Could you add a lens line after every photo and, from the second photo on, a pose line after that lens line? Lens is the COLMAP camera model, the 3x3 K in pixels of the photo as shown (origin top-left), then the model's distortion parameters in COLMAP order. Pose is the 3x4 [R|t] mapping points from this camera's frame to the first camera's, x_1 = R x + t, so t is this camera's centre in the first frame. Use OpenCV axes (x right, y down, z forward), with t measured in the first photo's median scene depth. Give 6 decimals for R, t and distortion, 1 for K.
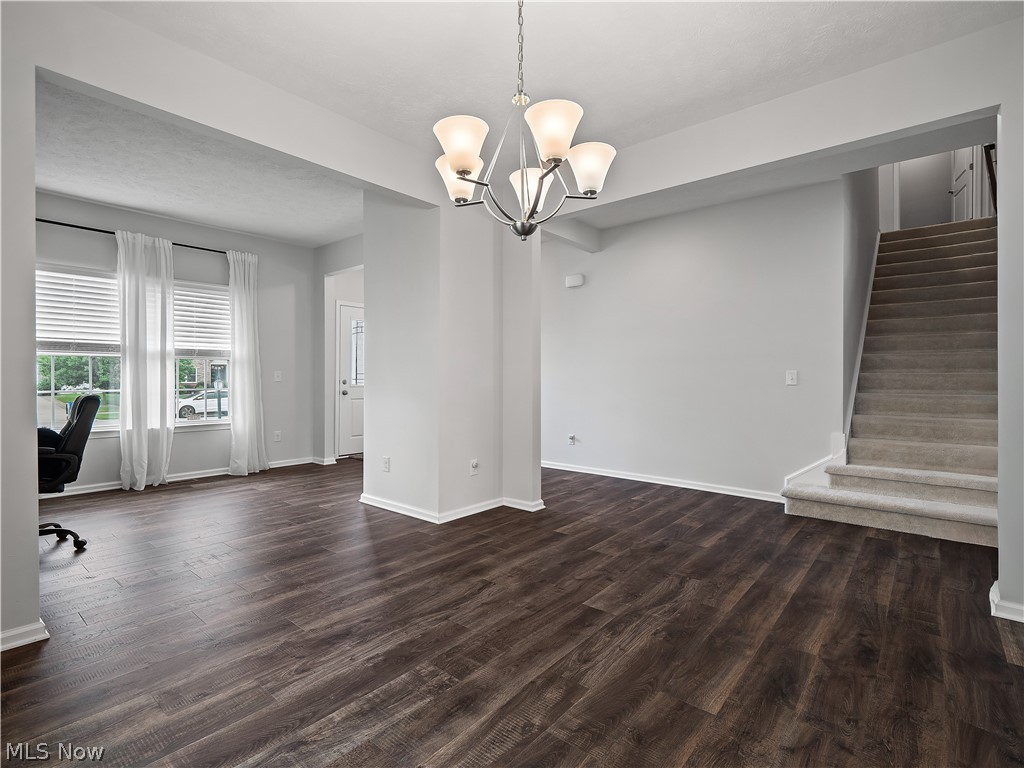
lens RADIAL K [[497.7, 0, 508.7], [0, 497.7, 383.5], [0, 0, 1]] dist [0.001170, -0.000088]
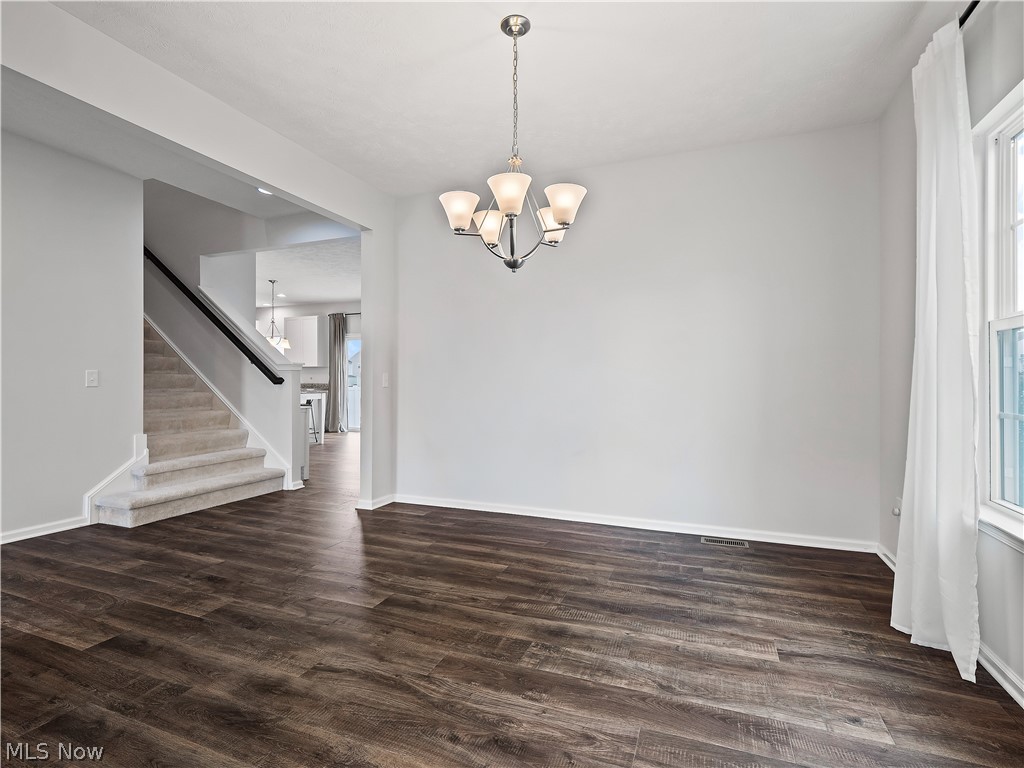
lens RADIAL K [[497.7, 0, 508.7], [0, 497.7, 383.5], [0, 0, 1]] dist [0.001170, -0.000088]
pose [[-0.309750, -0.011514, 0.950748, -0.980566], [0.009702, 0.999836, 0.015269, -0.018325], [-0.950769, 0.013954, -0.309588, 1.172549]]
